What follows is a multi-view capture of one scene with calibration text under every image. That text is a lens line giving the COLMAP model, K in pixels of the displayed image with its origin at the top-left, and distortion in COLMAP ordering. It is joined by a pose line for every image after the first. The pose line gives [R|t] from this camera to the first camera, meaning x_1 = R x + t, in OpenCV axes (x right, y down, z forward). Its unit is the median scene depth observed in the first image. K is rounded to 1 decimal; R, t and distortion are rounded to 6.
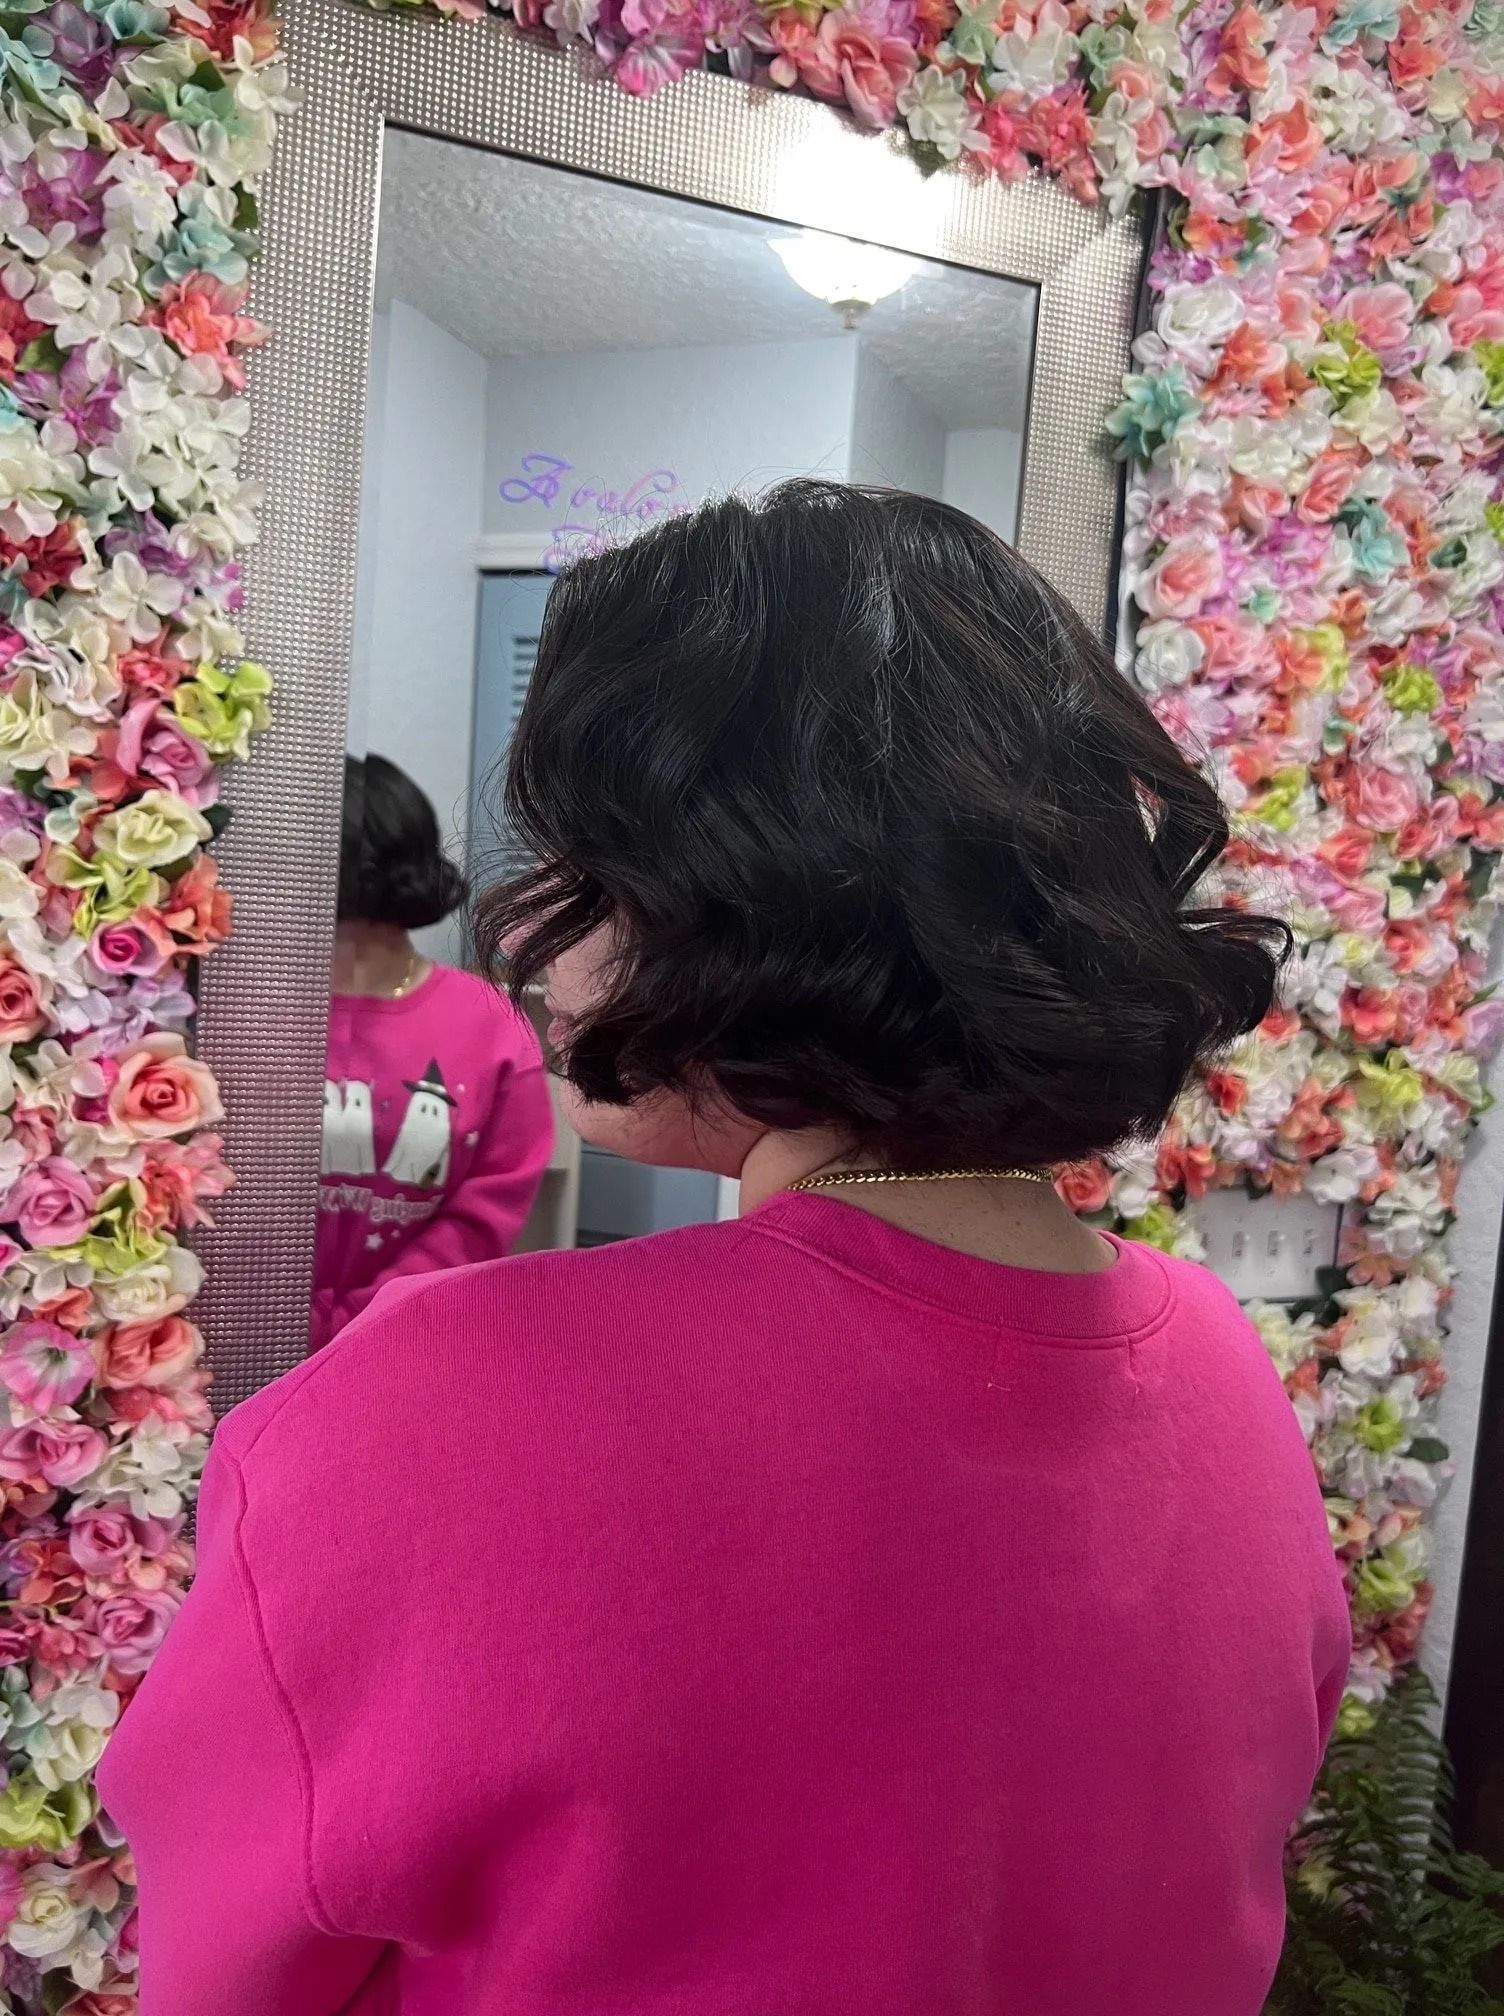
lens RADIAL K [[1537.1, 0, 745.4], [0, 1537.1, 1000.7], [0, 0, 1]] dist [0.041928, -0.060585]
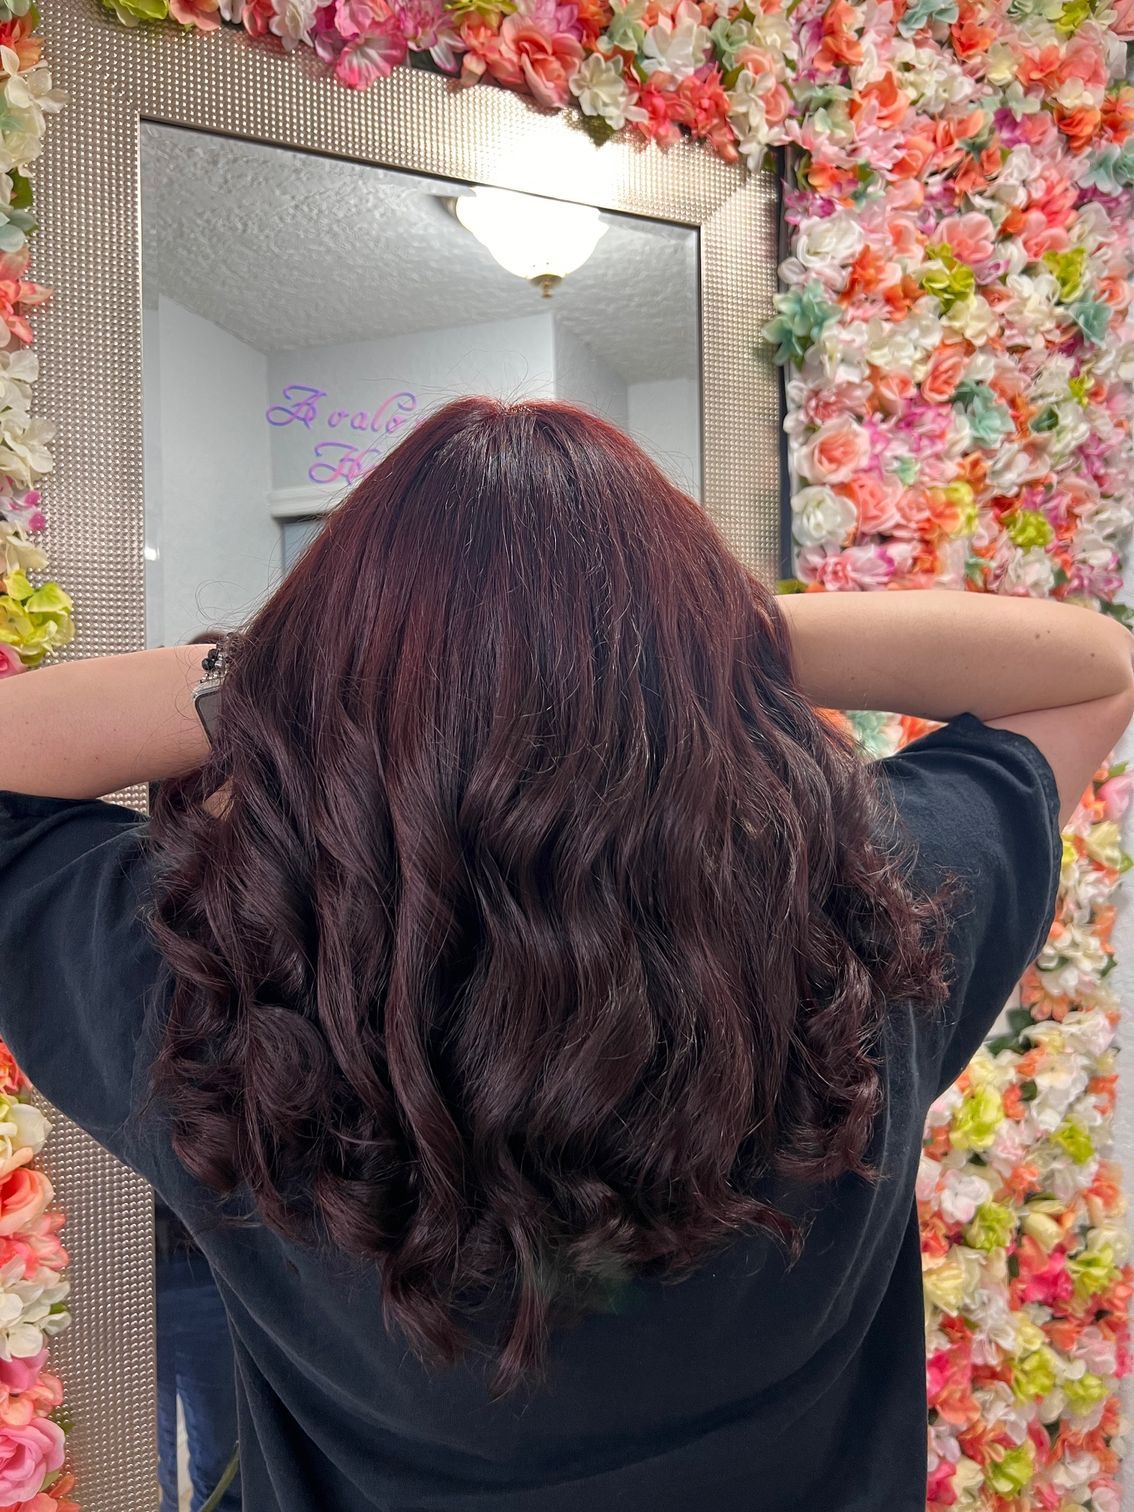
lens RADIAL K [[1150.5, 0, 566.7], [0, 1150.5, 756.2], [0, 0, 1]] dist [0.034649, -0.049379]
pose [[0.994297, -0.093849, 0.050656, -0.000027], [0.097317, 0.992718, -0.070989, 0.009072], [-0.043625, 0.075514, 0.996190, 0.122687]]
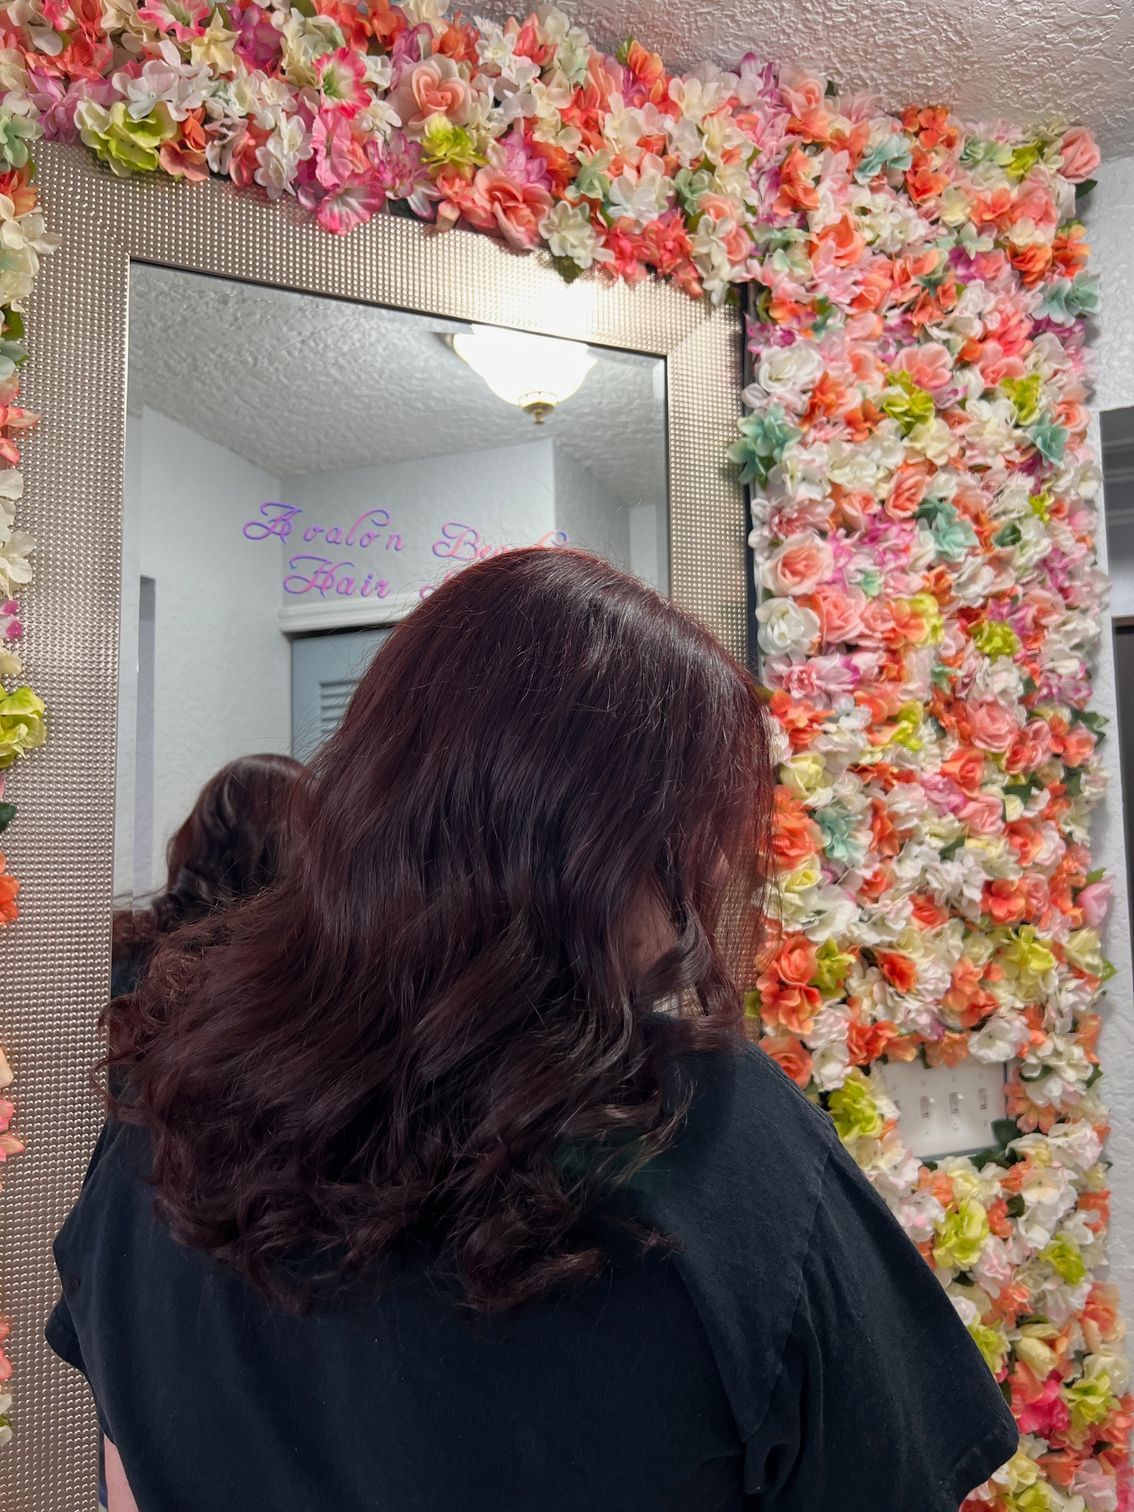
lens RADIAL K [[1151.2, 0, 579.9], [0, 1151.2, 761.6], [0, 0, 1]] dist [0.013085, -0.012701]
pose [[0.995087, -0.088170, 0.045037, 0.046099], [0.094524, 0.981376, -0.167234, 0.024841], [-0.029453, 0.170669, 0.984888, 0.109855]]
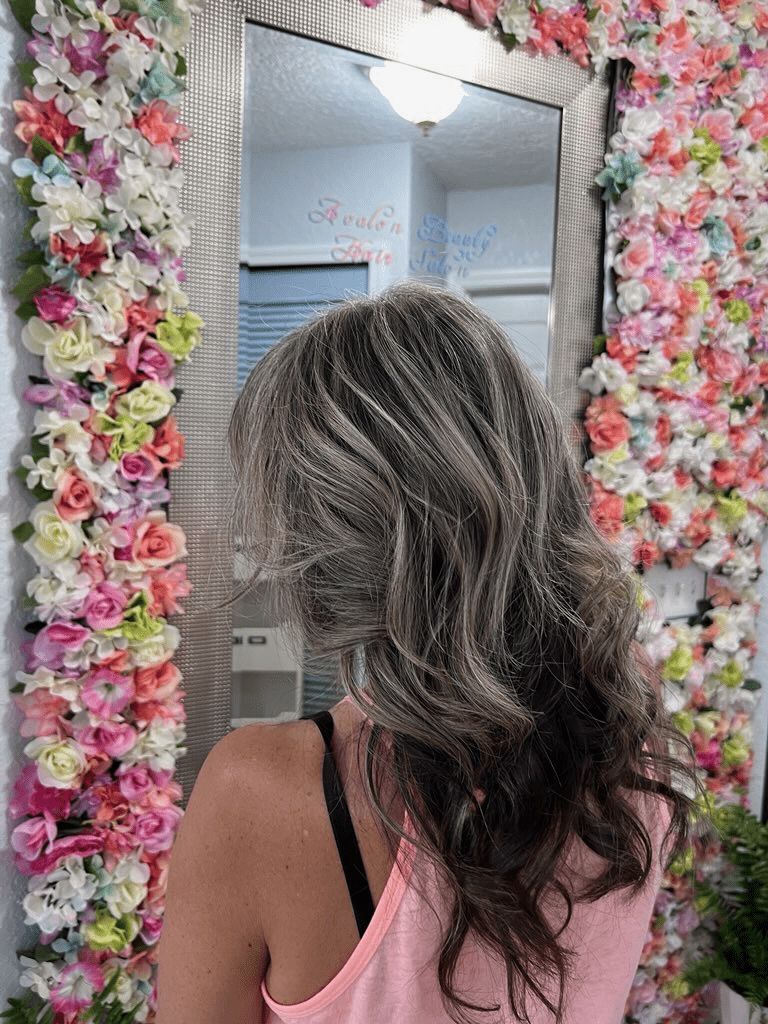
lens RADIAL K [[780.8, 0, 380.6], [0, 780.8, 508.3], [0, 0, 1]] dist [0.041928, -0.060585]
pose [[0.992992, -0.056171, 0.103981, -0.173486], [0.054261, 0.998304, 0.021112, 0.010086], [-0.104990, -0.015322, 0.994355, 0.023918]]
